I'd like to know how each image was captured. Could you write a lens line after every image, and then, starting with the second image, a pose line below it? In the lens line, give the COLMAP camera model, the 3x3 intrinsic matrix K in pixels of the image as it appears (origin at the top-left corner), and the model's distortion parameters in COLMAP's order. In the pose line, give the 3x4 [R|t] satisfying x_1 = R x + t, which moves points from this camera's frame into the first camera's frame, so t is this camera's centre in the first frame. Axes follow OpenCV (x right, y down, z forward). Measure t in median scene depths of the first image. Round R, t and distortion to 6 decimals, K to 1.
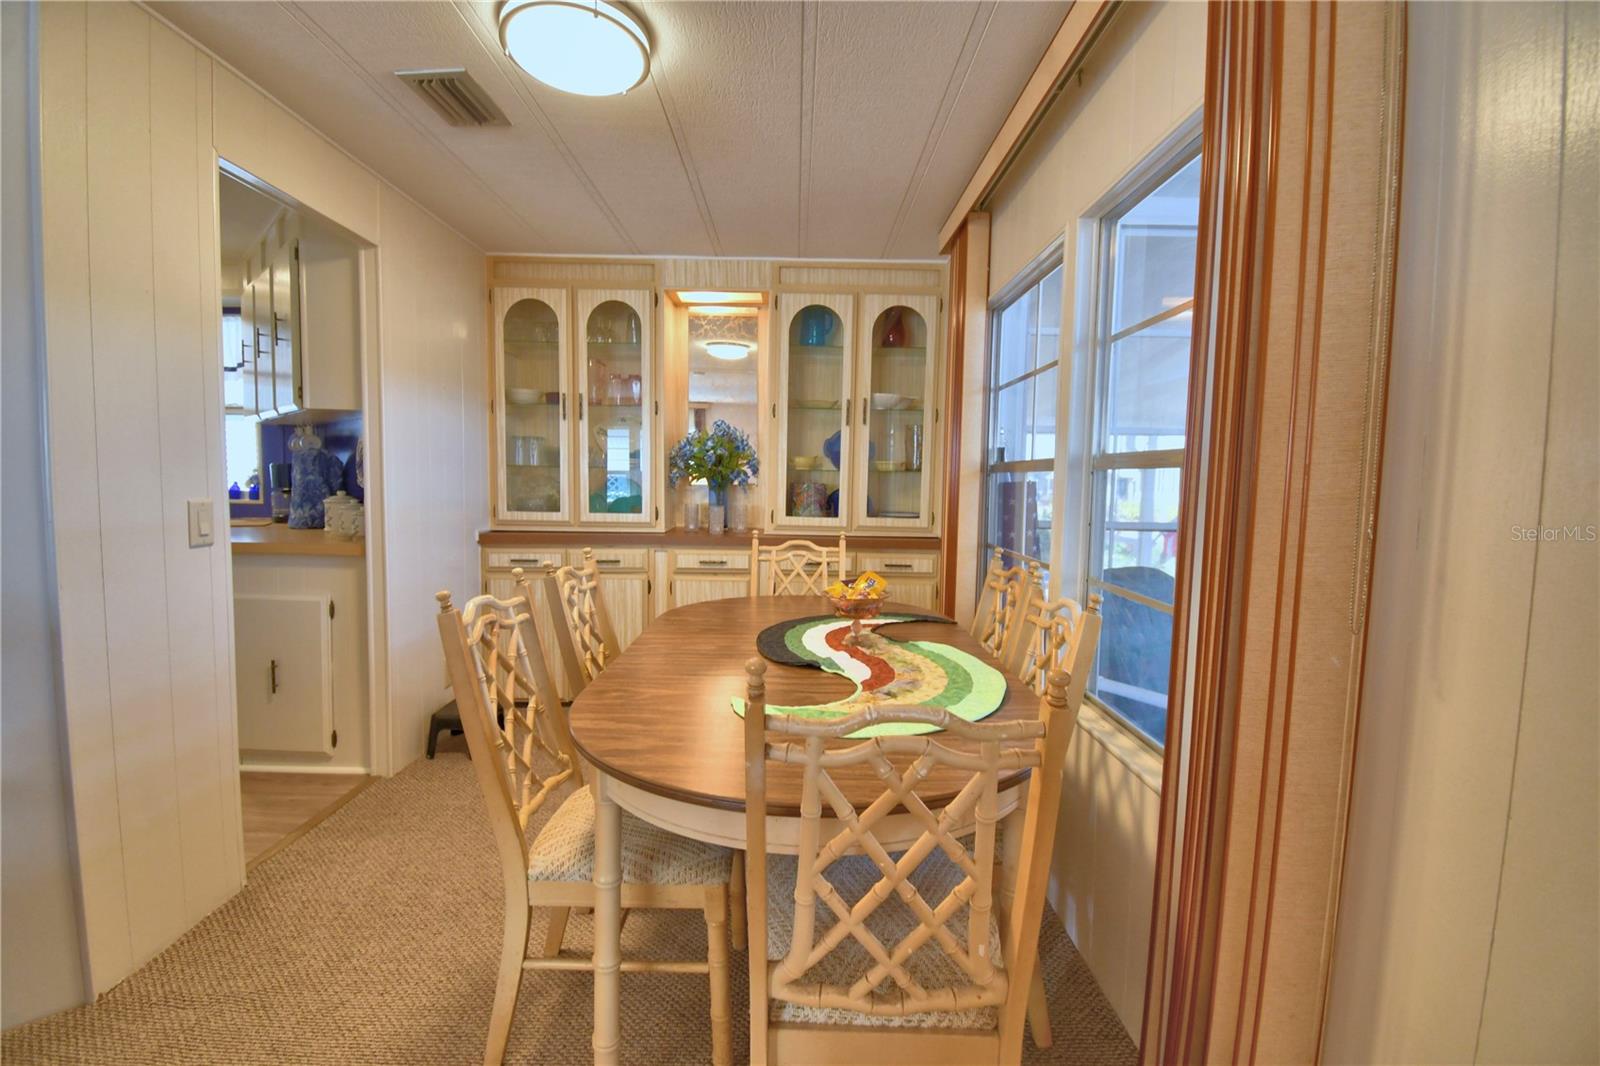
lens RADIAL K [[705.3, 0, 798.0], [0, 705.3, 535.7], [0, 0, 1]] dist [0.013520, -0.019634]
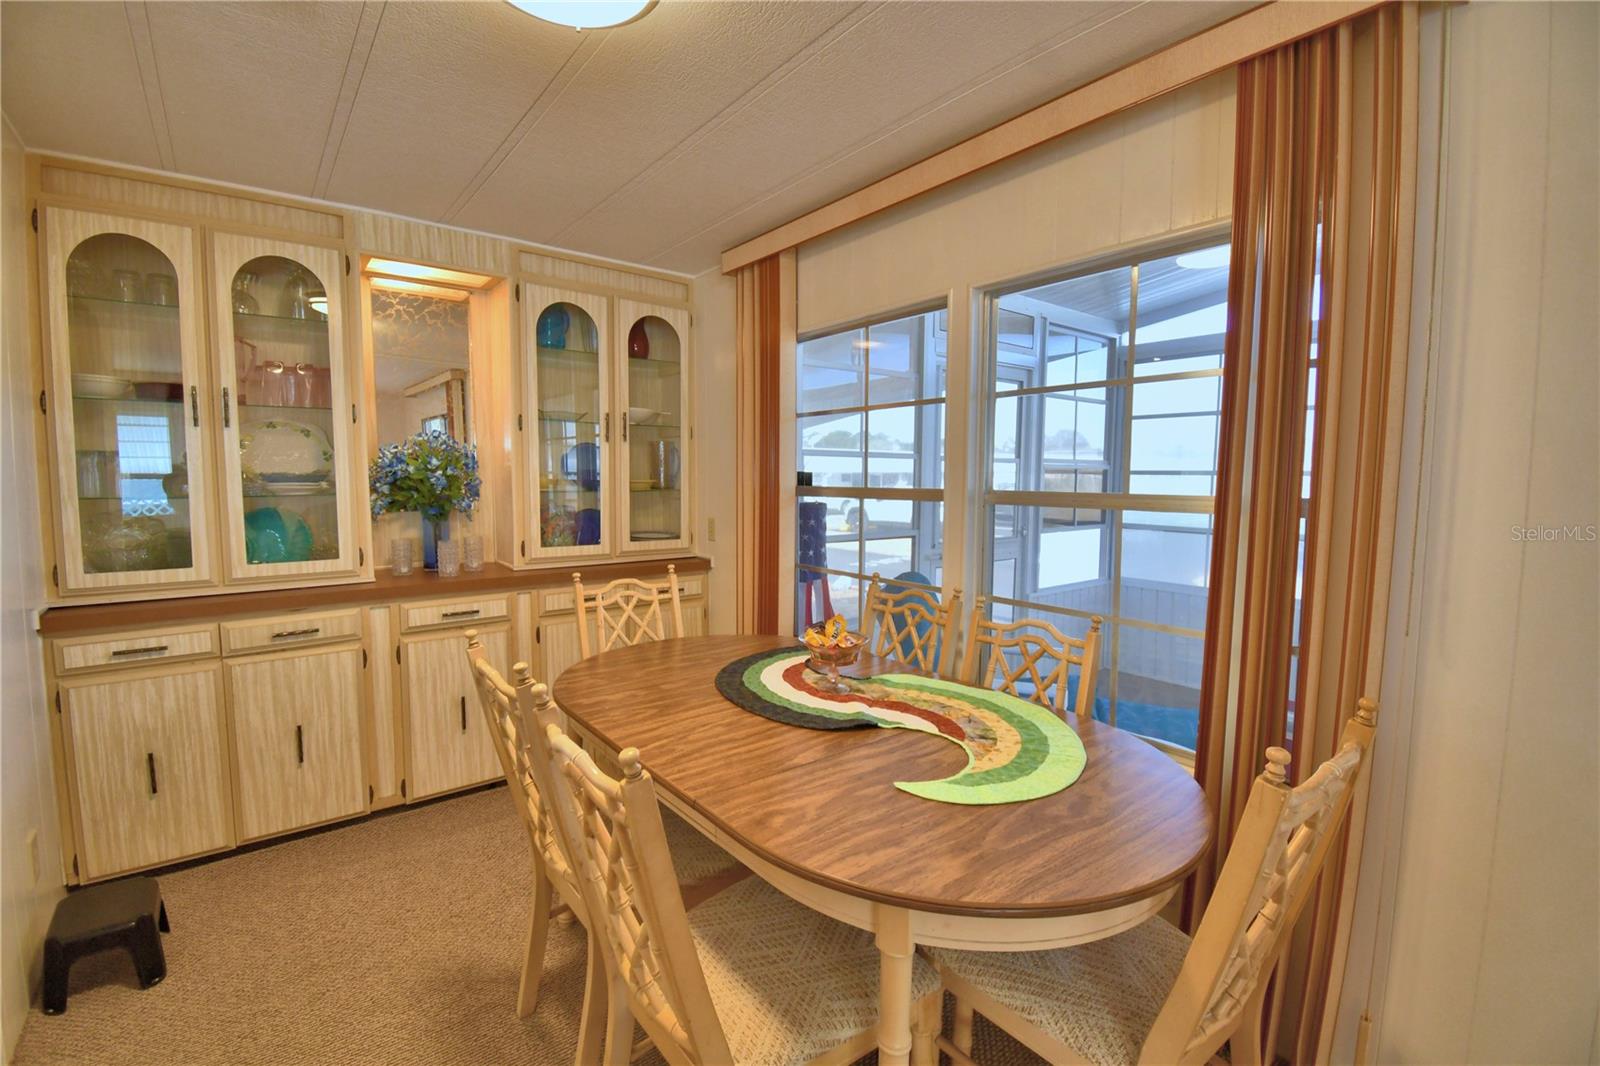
lens RADIAL K [[705.3, 0, 796.5], [0, 705.3, 528.3], [0, 0, 1]] dist [0.013520, -0.019634]
pose [[0.785774, -0.060072, 0.615590, -0.303054], [0.058233, 0.998037, 0.023060, -0.053136], [-0.615766, 0.017728, 0.787729, 0.145159]]
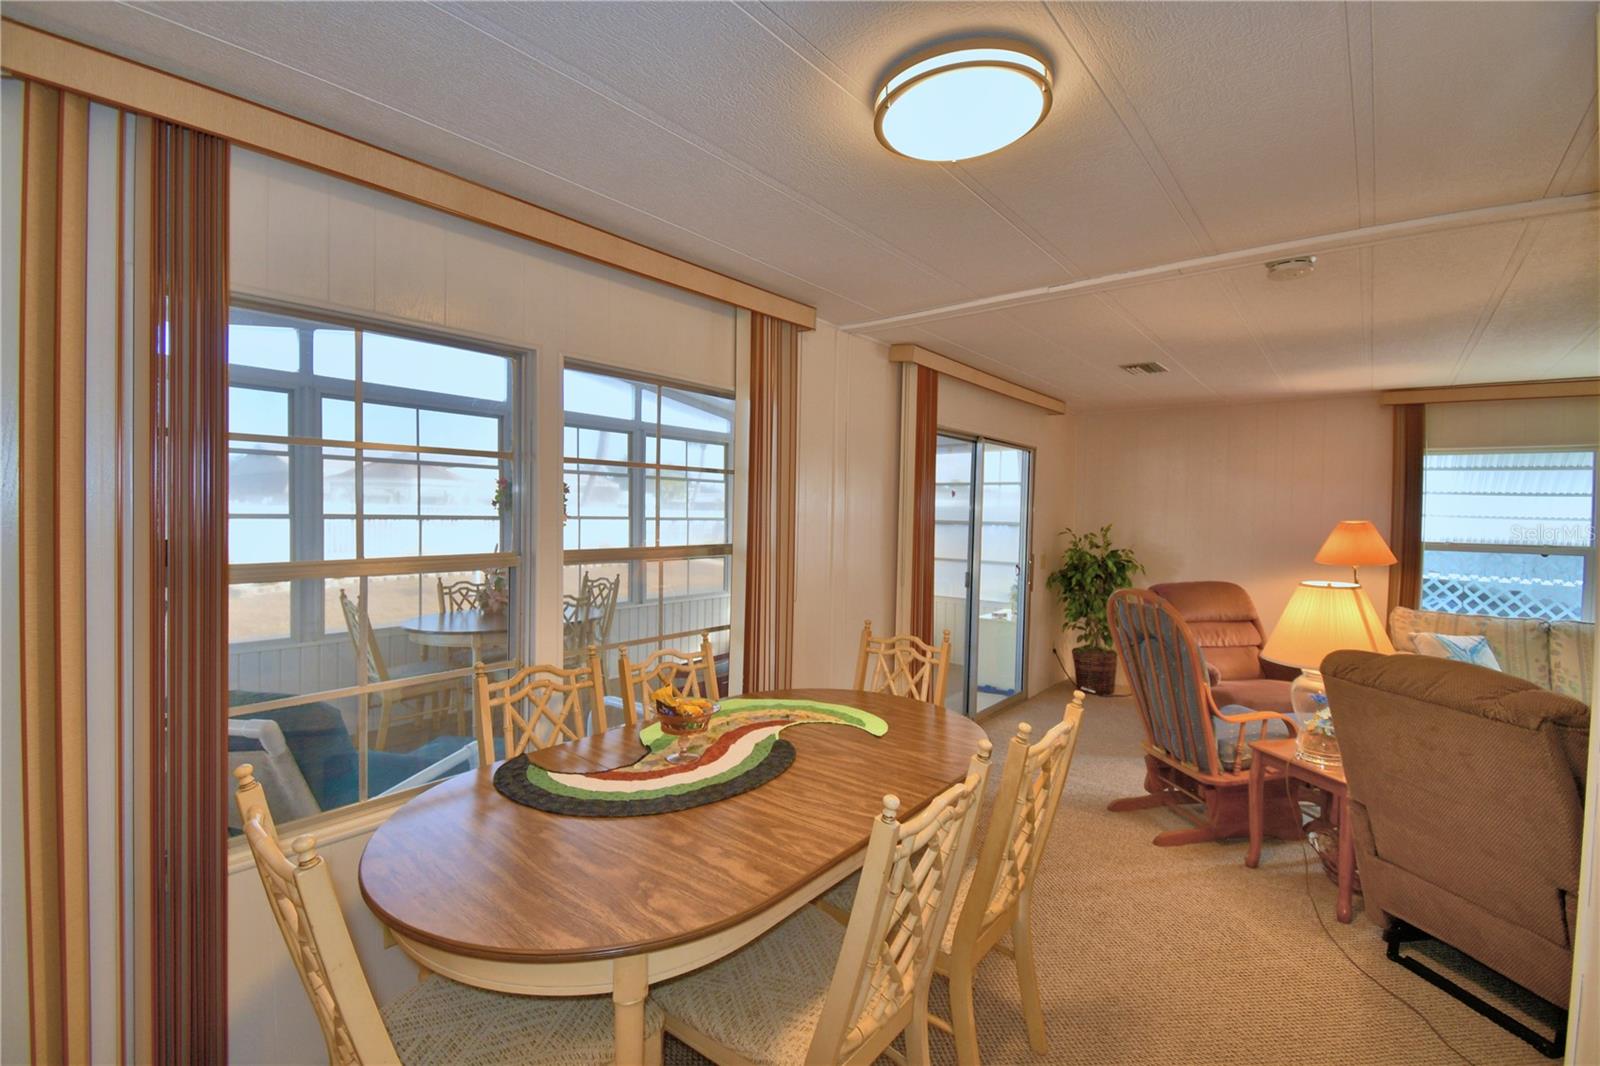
lens RADIAL K [[705.3, 0, 800.0], [0, 705.3, 521.1], [0, 0, 1]] dist [0.013520, -0.019634]
pose [[-0.774467, -0.035445, 0.631621, -0.354959], [0.030935, 0.995113, 0.093775, -0.142354], [-0.631858, 0.092165, -0.769585, 0.895196]]
